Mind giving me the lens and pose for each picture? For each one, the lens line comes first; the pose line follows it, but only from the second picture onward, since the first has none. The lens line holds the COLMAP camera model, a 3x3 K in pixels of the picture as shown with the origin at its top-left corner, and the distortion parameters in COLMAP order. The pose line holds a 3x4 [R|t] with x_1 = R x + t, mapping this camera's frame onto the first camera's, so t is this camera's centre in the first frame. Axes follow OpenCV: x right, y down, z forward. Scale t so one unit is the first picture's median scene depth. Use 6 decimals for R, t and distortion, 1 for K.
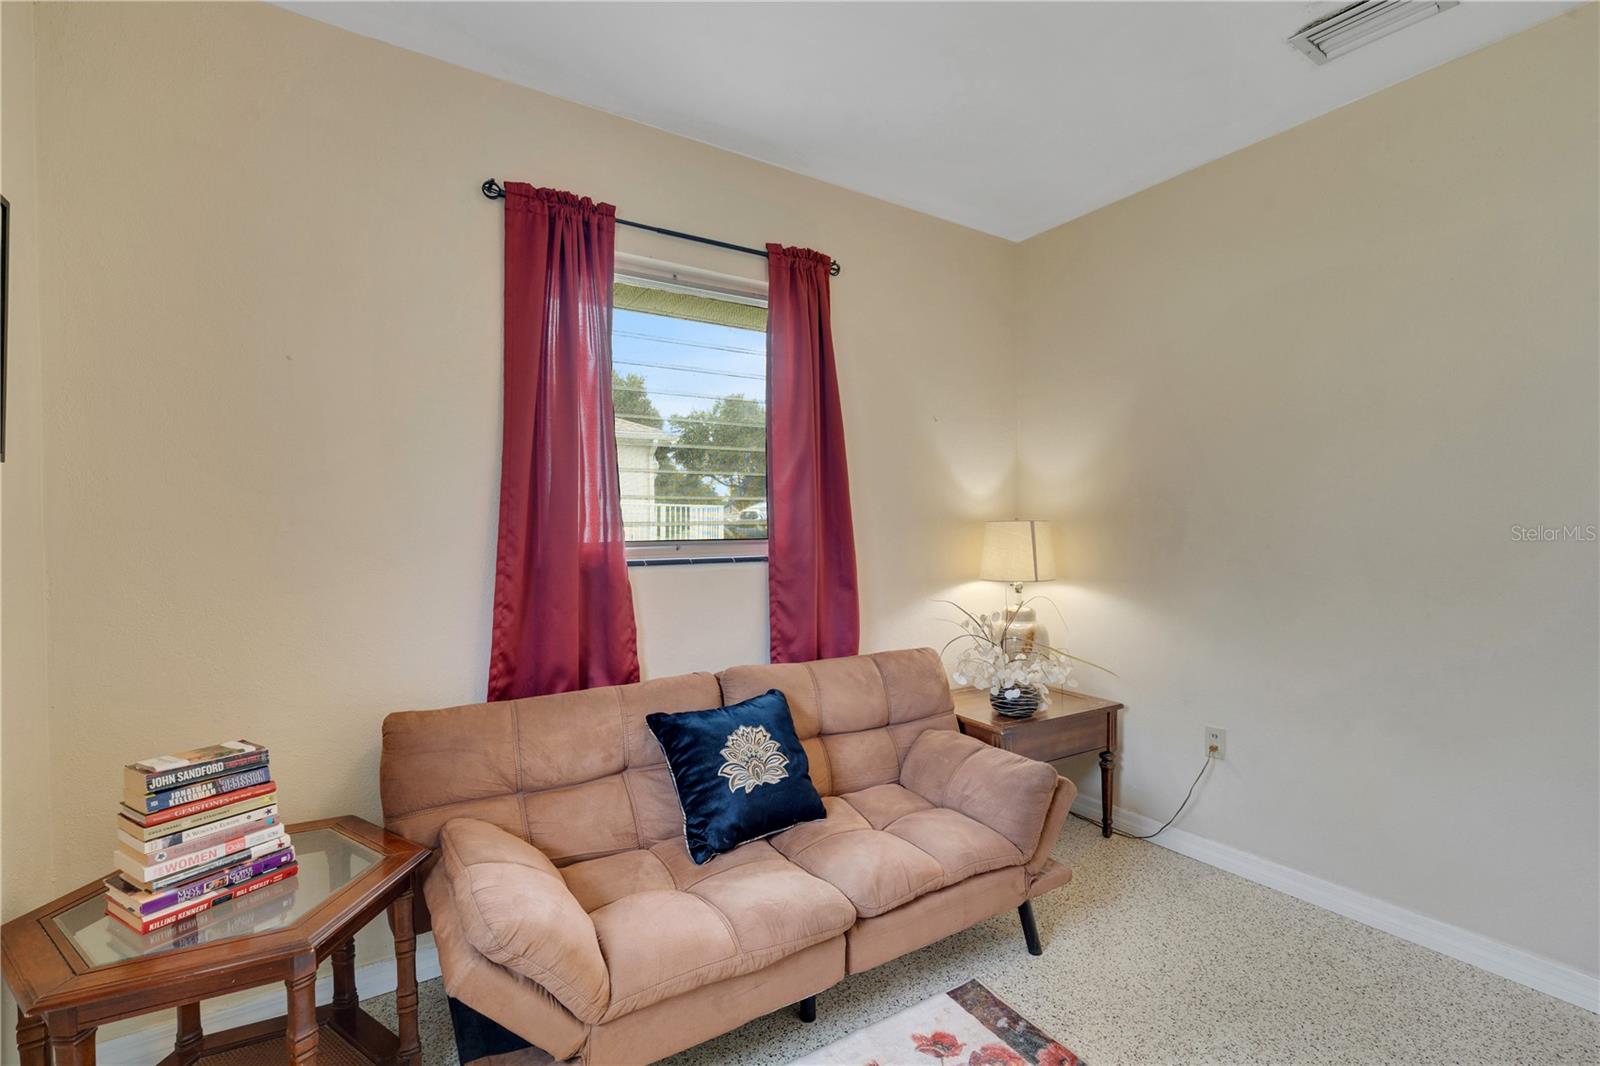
lens RADIAL K [[712.2, 0, 800.6], [0, 712.2, 542.4], [0, 0, 1]] dist [-0.011006, 0.001226]
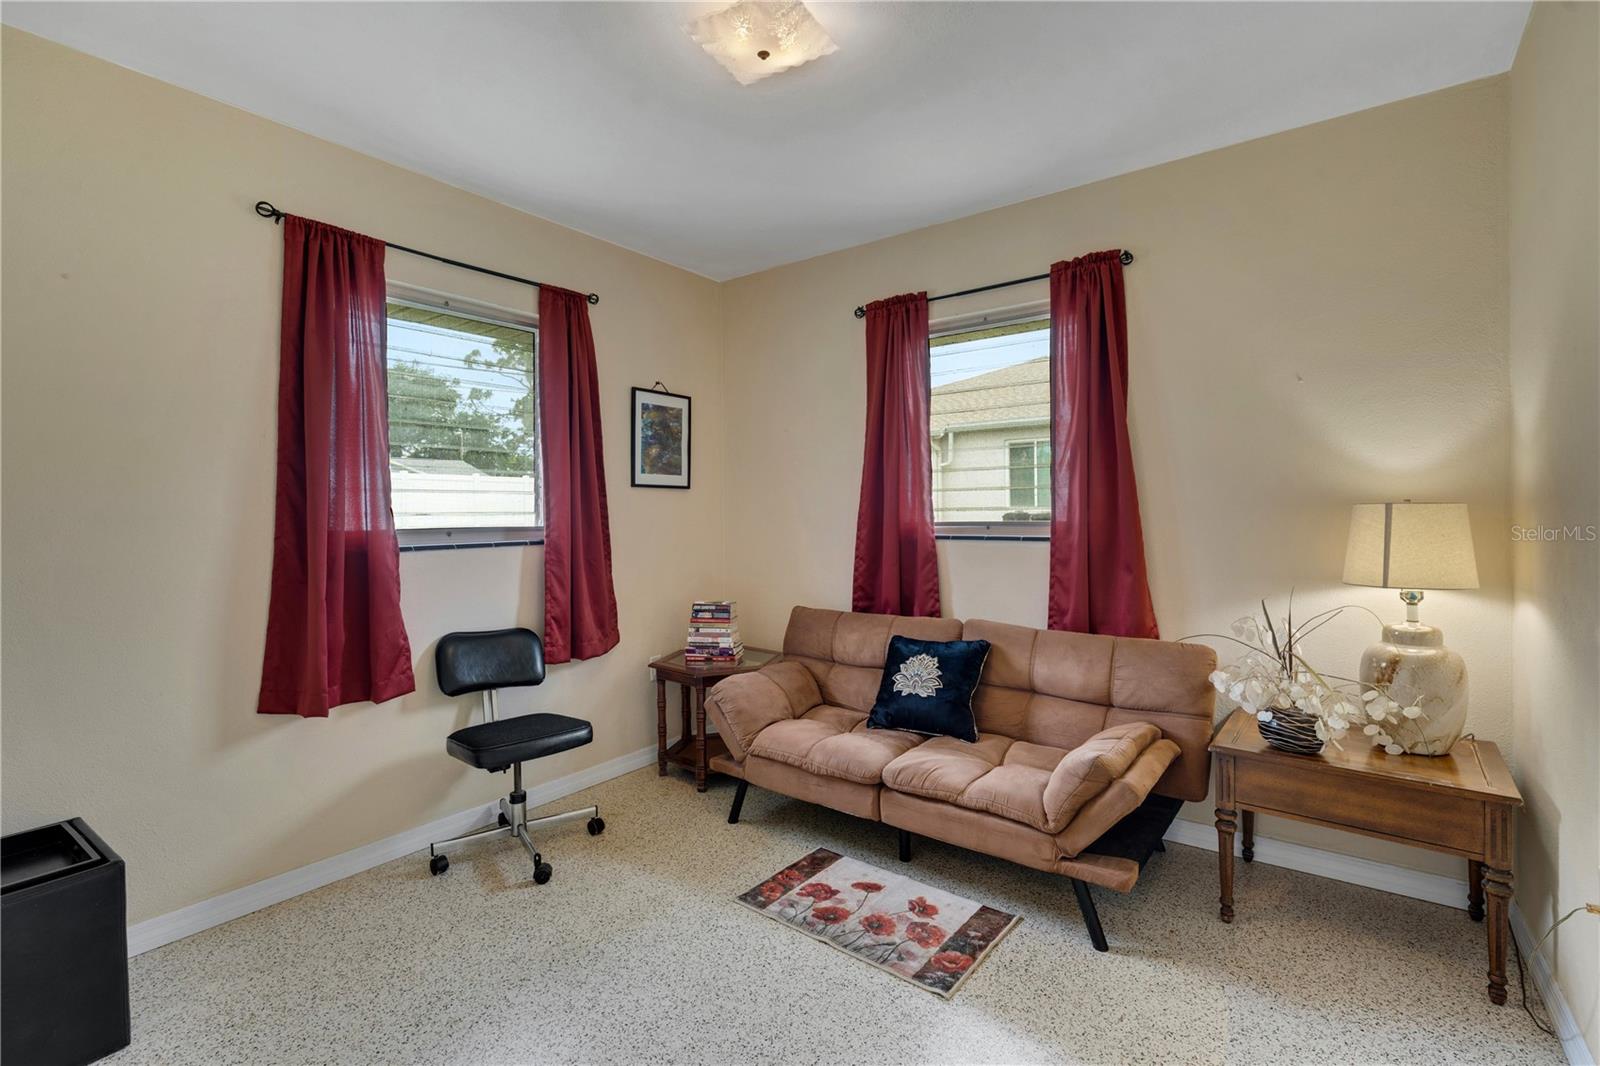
lens RADIAL K [[711.5, 0, 797.2], [0, 711.5, 526.7], [0, 0, 1]] dist [-0.011440, 0.000711]
pose [[0.346295, 0.023436, -0.937833, 1.060771], [-0.015417, 0.999695, 0.019289, -0.014639], [0.937999, 0.007779, 0.346551, 0.257574]]
